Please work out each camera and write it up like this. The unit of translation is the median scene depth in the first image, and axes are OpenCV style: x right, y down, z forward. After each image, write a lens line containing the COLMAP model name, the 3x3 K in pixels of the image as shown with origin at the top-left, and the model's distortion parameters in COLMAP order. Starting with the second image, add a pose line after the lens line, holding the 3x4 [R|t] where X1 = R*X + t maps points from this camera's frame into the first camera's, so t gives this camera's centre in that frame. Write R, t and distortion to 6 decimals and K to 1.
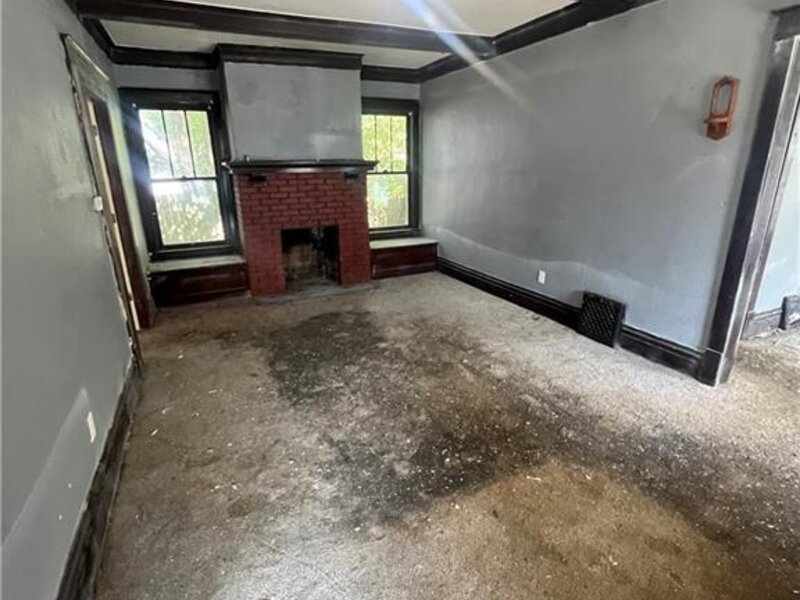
lens RADIAL K [[432.9, 0, 400.2], [0, 432.9, 301.9], [0, 0, 1]] dist [-0.004337, 0.001743]
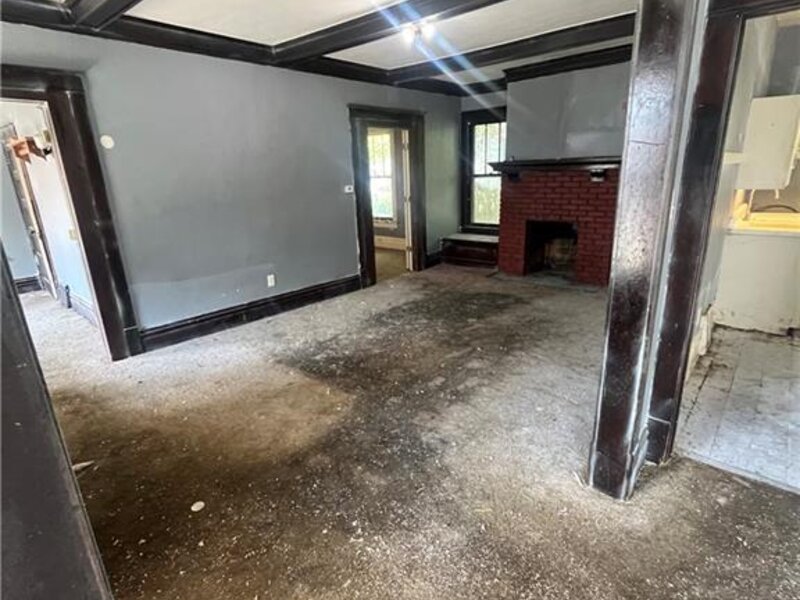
lens RADIAL K [[432.9, 0, 400.2], [0, 432.9, 301.9], [0, 0, 1]] dist [-0.004337, 0.001743]
pose [[0.404393, 0.268674, -0.874231, 0.986246], [-0.251840, 0.951636, 0.175969, -0.116015], [0.879228, 0.149006, 0.452498, 0.321323]]
